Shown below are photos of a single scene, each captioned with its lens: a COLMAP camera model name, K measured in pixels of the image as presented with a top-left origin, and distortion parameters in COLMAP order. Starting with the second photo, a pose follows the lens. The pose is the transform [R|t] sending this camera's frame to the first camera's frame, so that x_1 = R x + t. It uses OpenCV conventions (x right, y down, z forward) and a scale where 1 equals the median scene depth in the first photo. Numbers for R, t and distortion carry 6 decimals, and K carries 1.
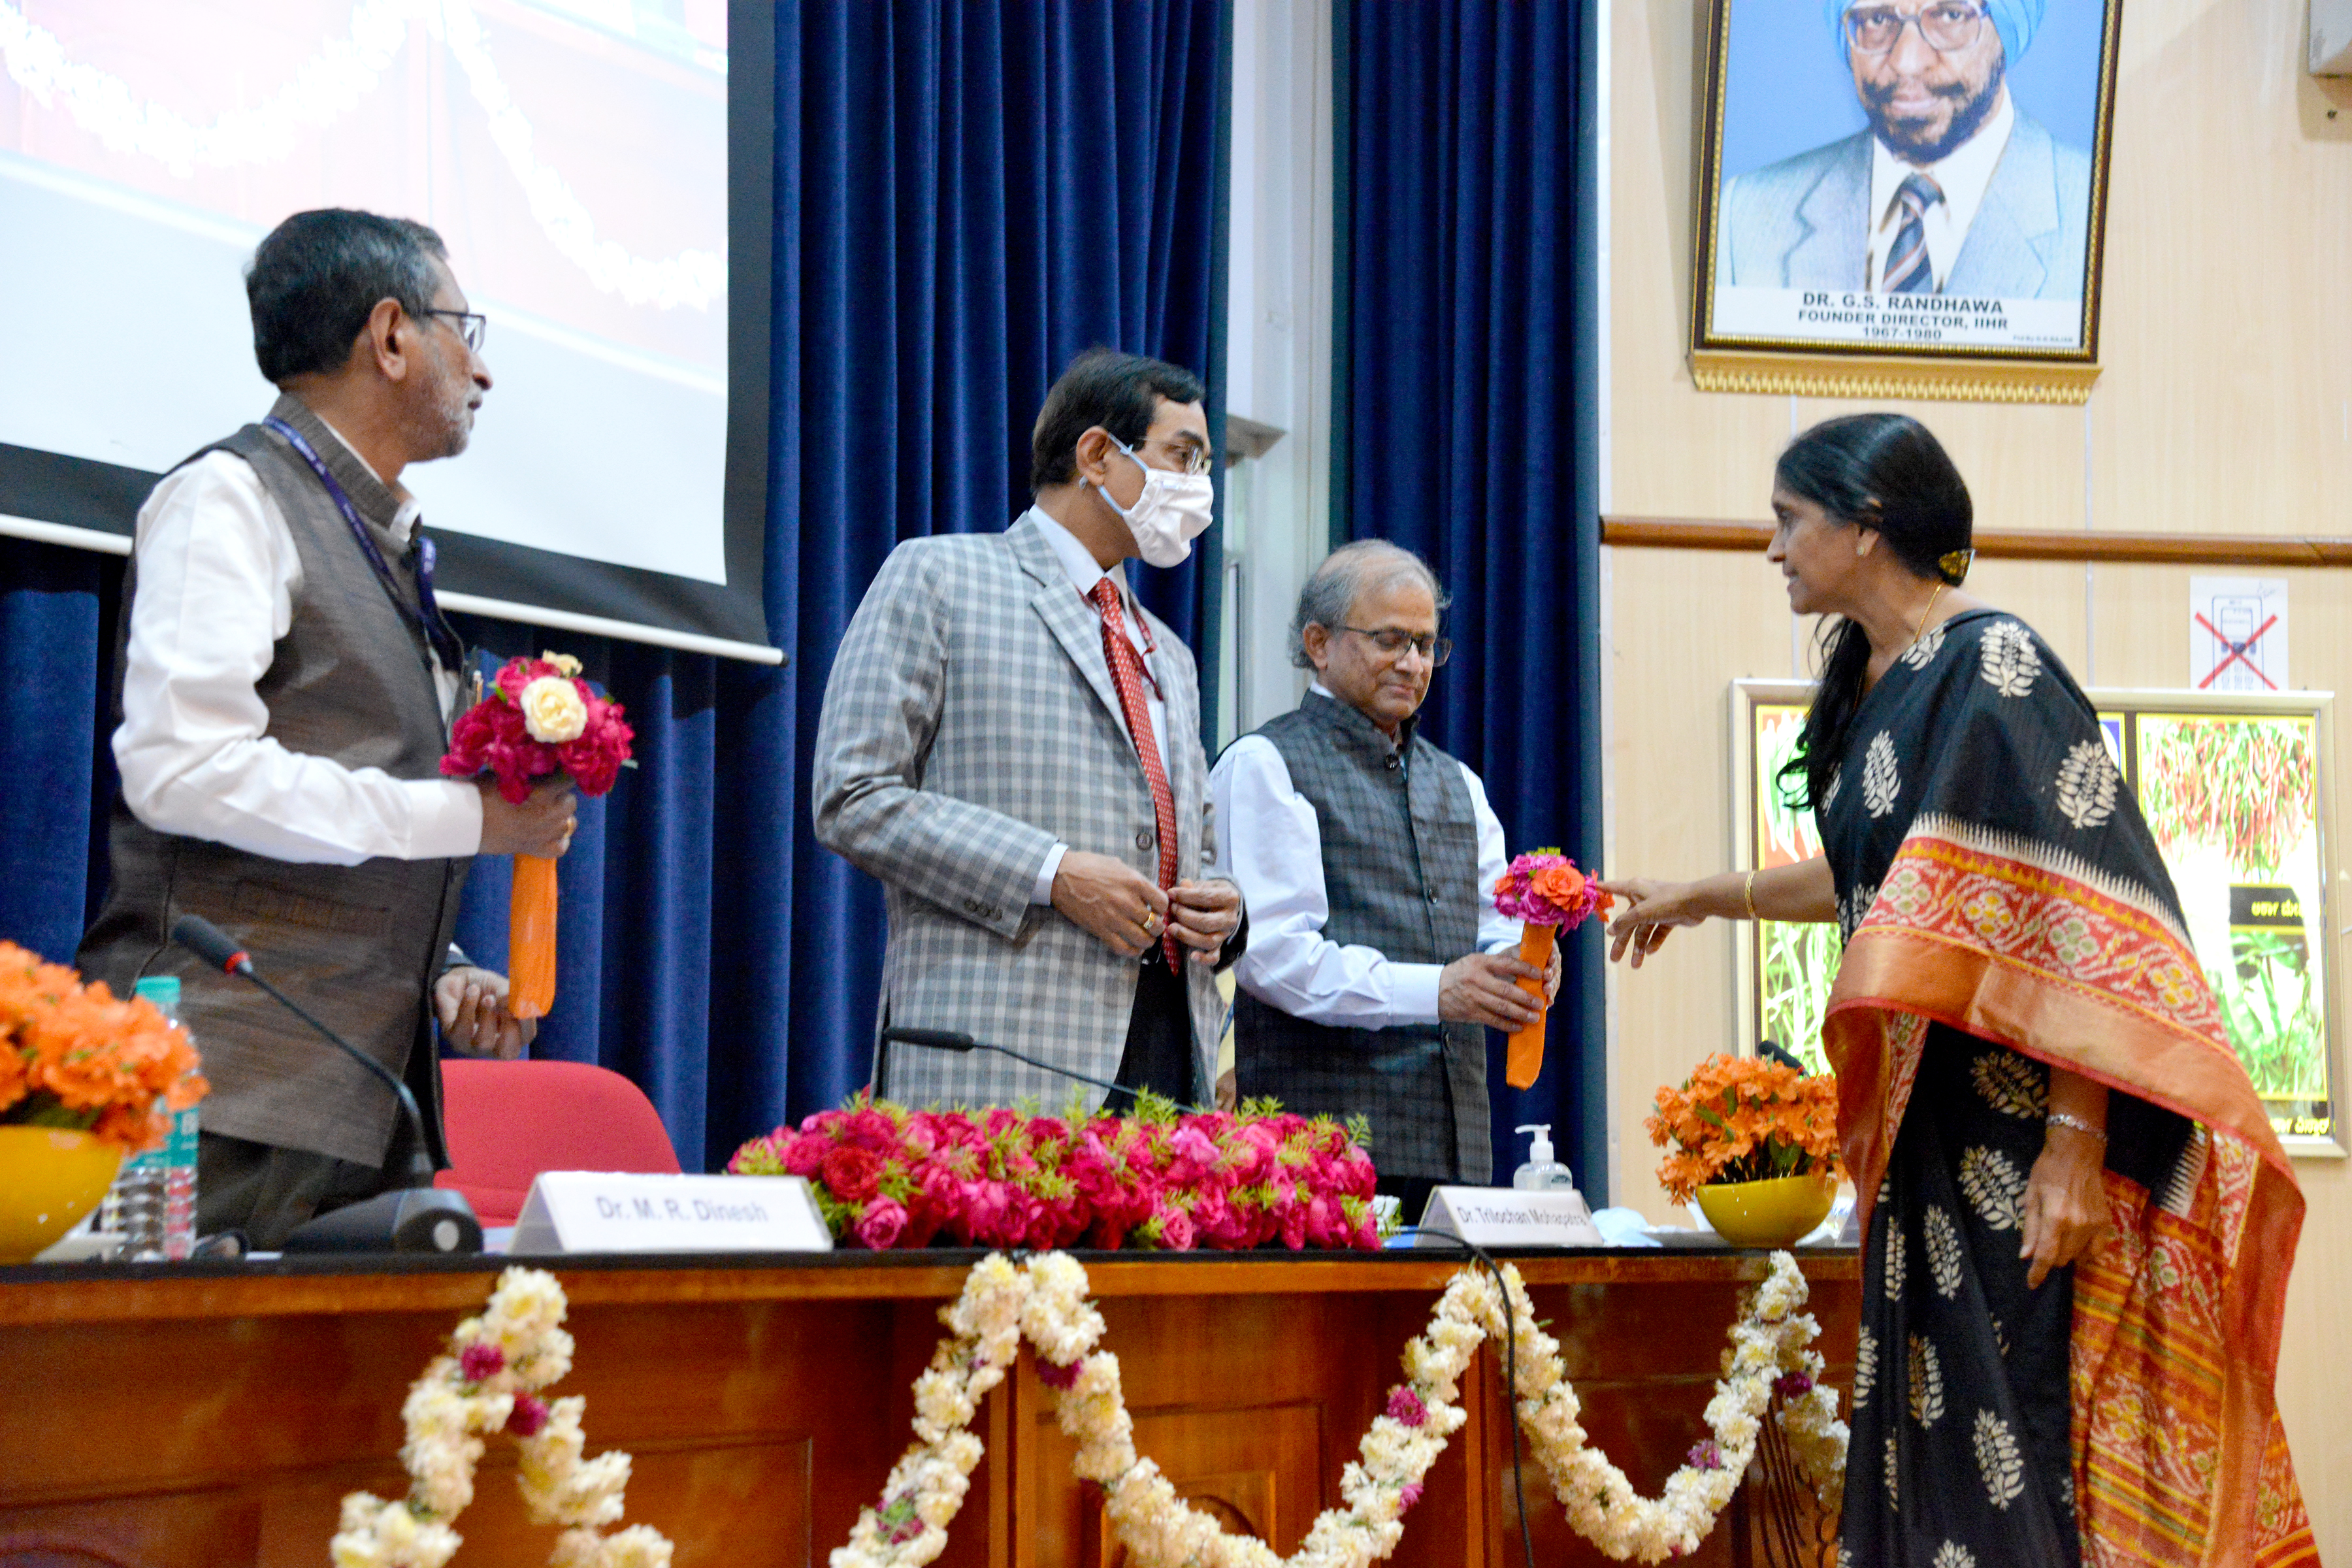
lens RADIAL K [[3810.2, 0, 1176.0], [0, 3810.2, 784.0], [0, 0, 1]] dist [0.344528, 0.044696]
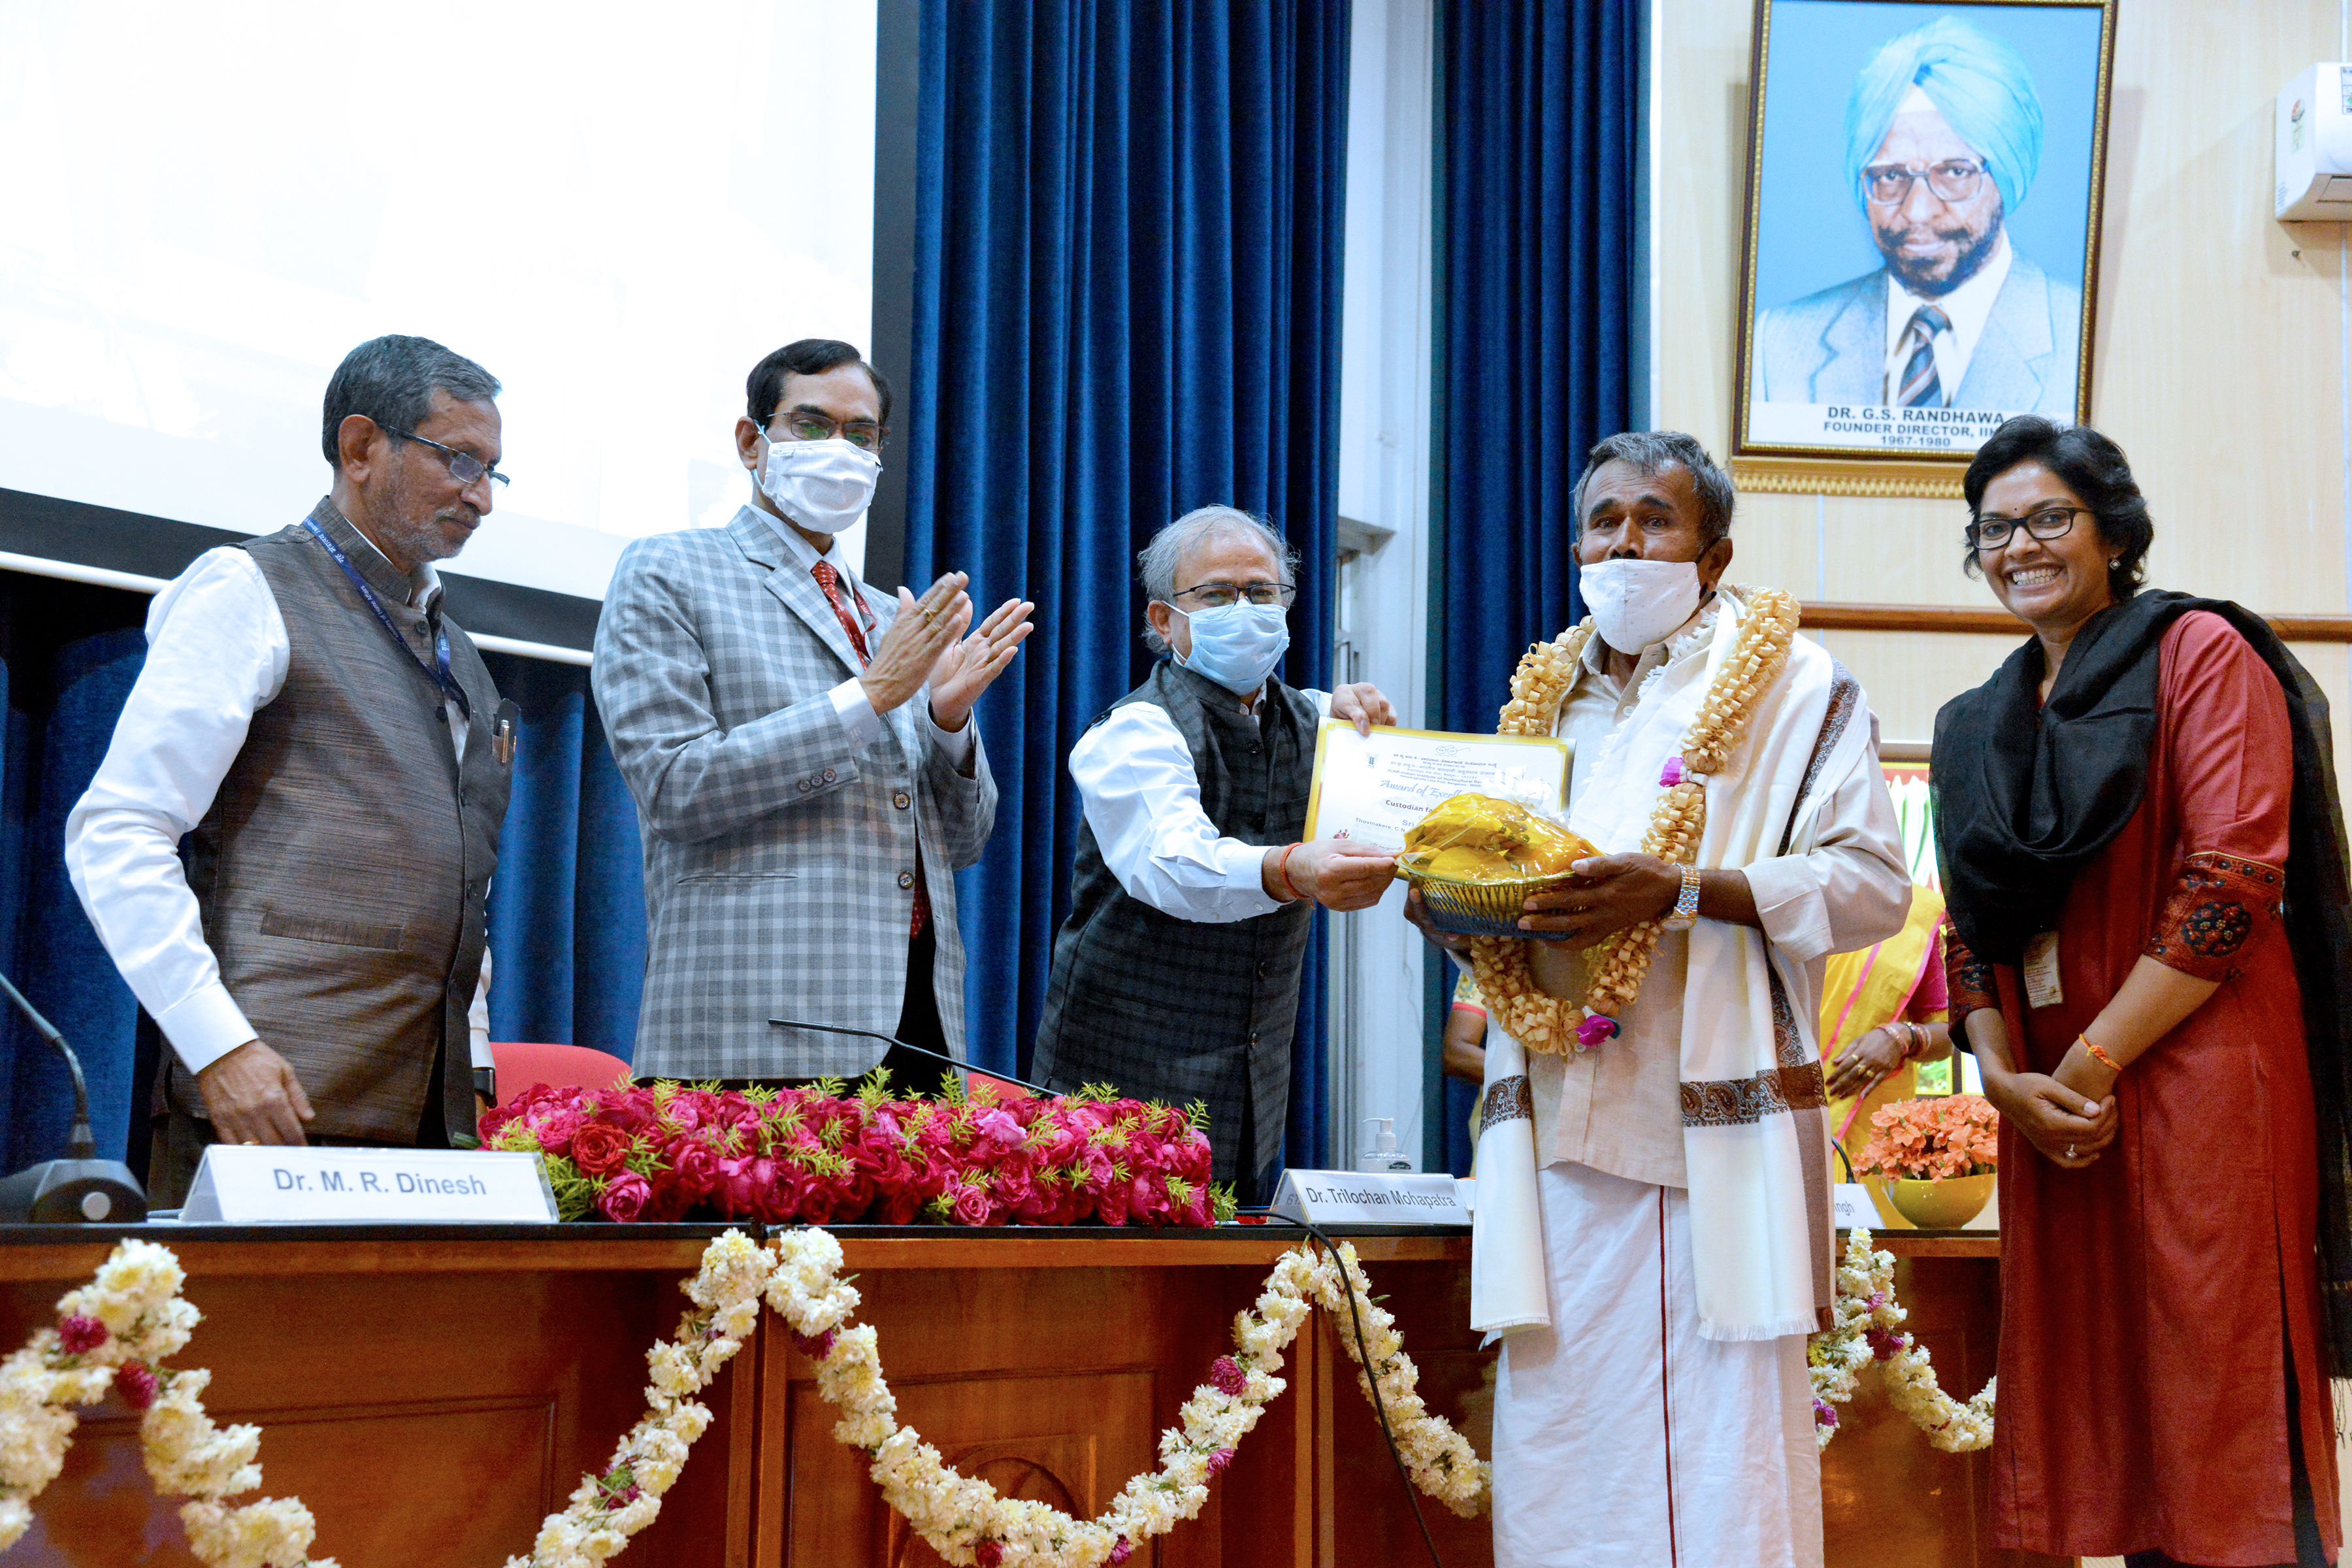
lens RADIAL K [[2960.0, 0, 1176.0], [0, 2960.0, 784.0], [0, 0, 1]] dist [0.161954, 0.092198]
pose [[0.994281, -0.000486, -0.106798, 0.134212], [-0.002077, 0.999712, -0.023891, 0.018471], [0.106779, 0.023976, 0.993994, 0.179290]]
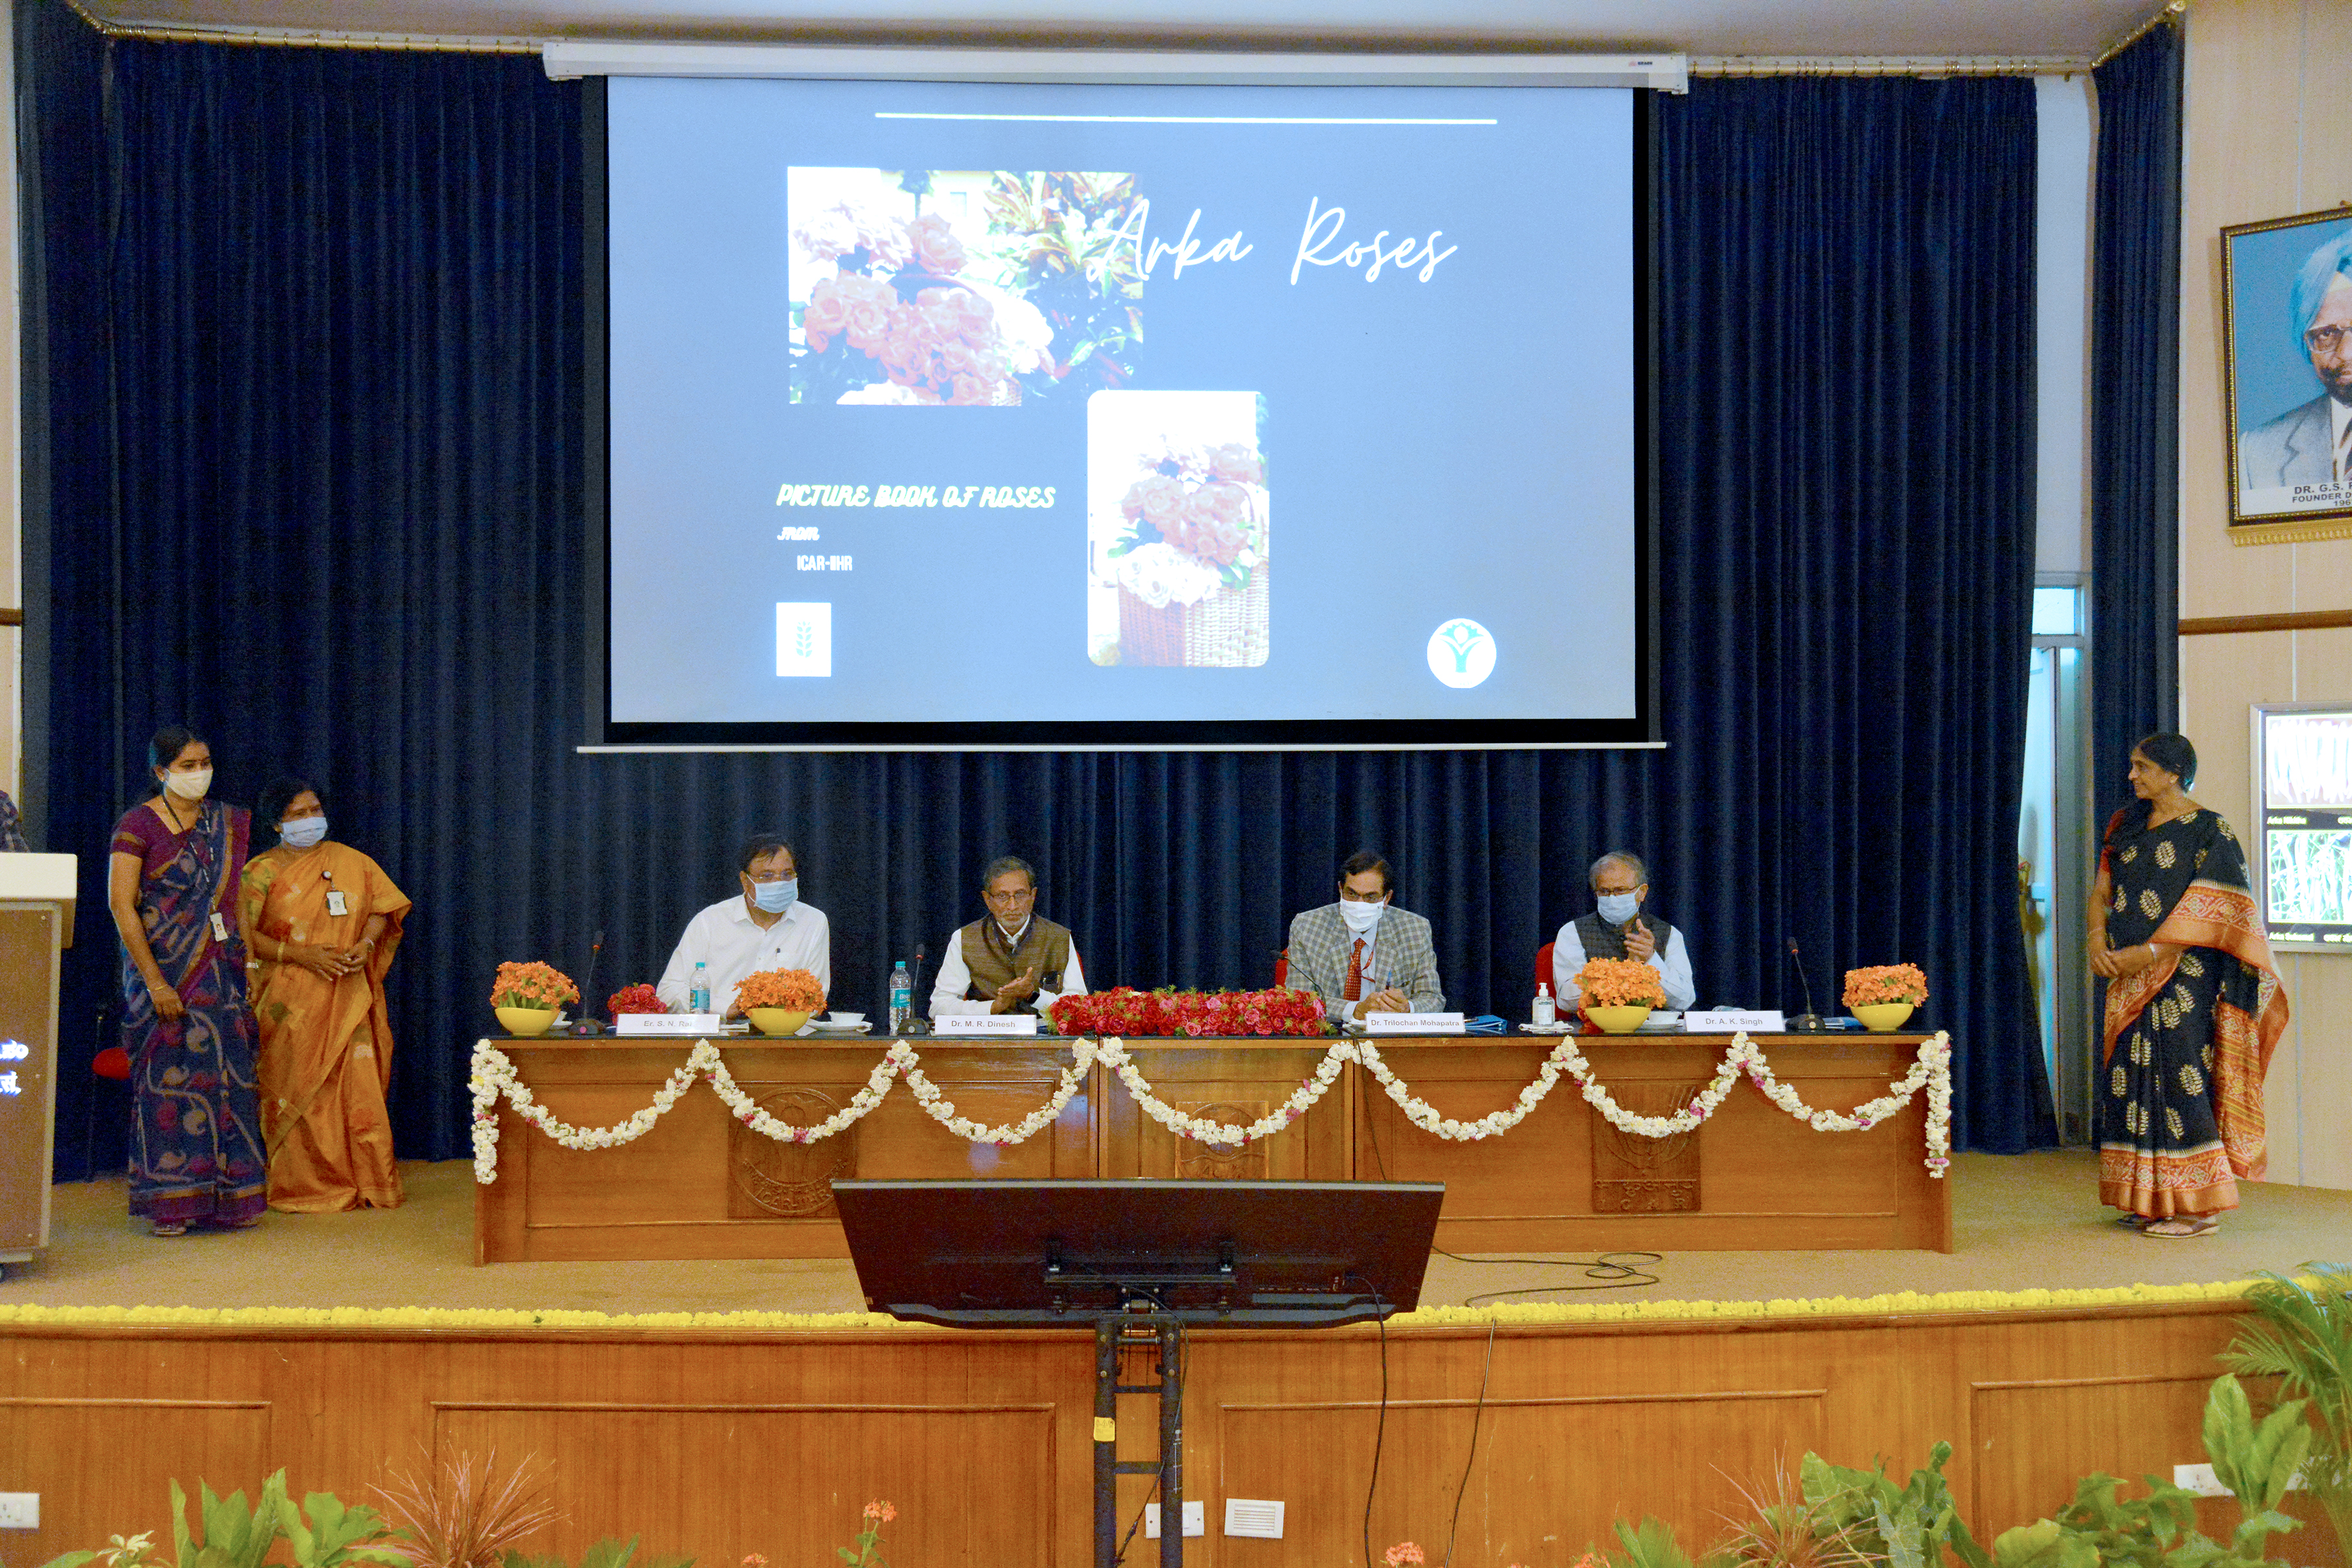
lens RADIAL K [[2347.2, 0, 1176.0], [0, 2347.2, 784.0], [0, 0, 1]] dist [0.015616, 0.020523]
pose [[0.613136, -0.019368, -0.789740, 1.528886], [0.089689, 0.994942, 0.045232, -0.181927], [0.784870, -0.098565, 0.611772, -0.240312]]
